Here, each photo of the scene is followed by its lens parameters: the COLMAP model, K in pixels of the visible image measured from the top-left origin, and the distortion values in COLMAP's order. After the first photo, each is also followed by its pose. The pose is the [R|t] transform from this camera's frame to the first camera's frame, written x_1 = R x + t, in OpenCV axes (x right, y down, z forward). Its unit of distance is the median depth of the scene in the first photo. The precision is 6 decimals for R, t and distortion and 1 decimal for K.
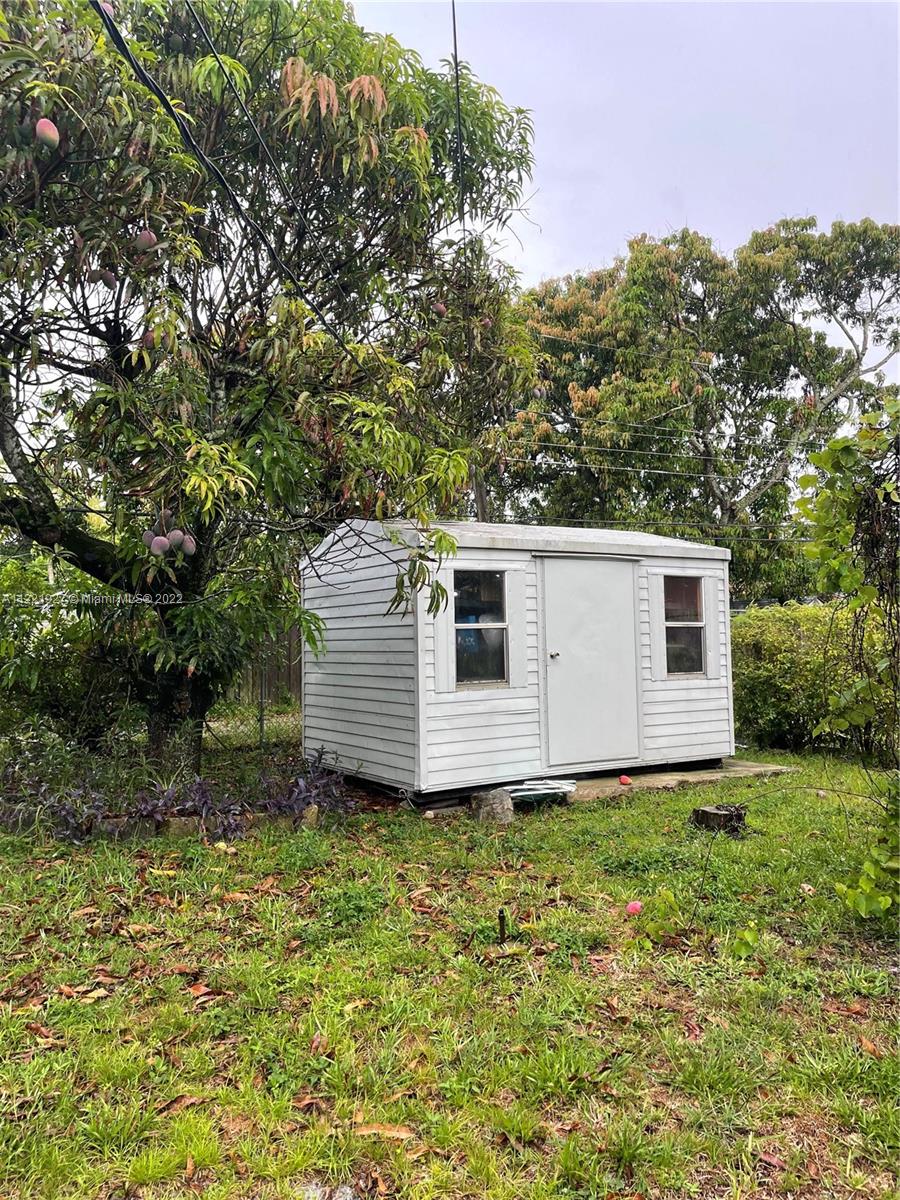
lens RADIAL K [[903.8, 0, 458.3], [0, 903.8, 580.0], [0, 0, 1]] dist [0.079002, -0.118399]
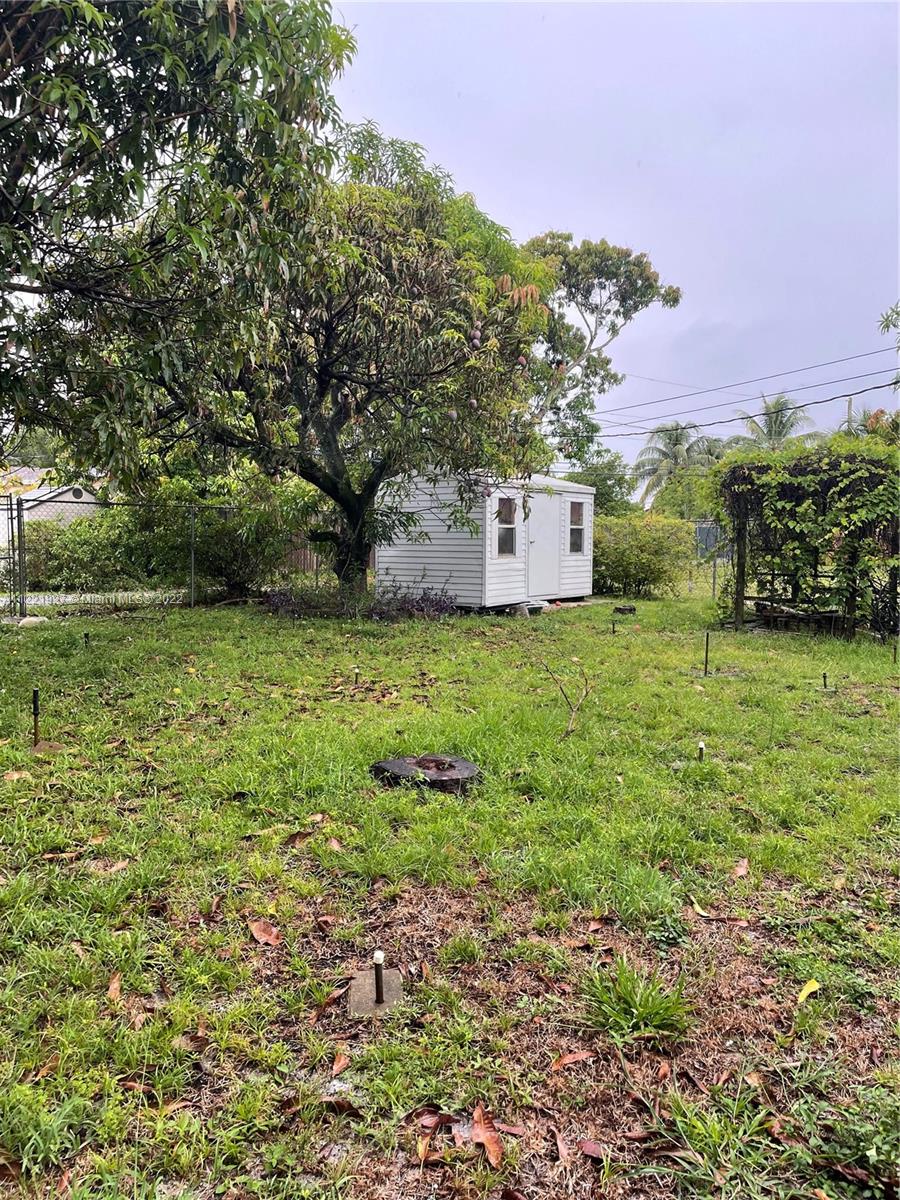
lens RADIAL K [[903.8, 0, 458.3], [0, 903.8, 580.0], [0, 0, 1]] dist [0.079002, -0.118399]
pose [[0.931041, 0.001036, 0.364912, -0.669213], [-0.043312, 0.993241, 0.107688, -0.034758], [-0.362334, -0.116067, 0.924793, -0.684897]]
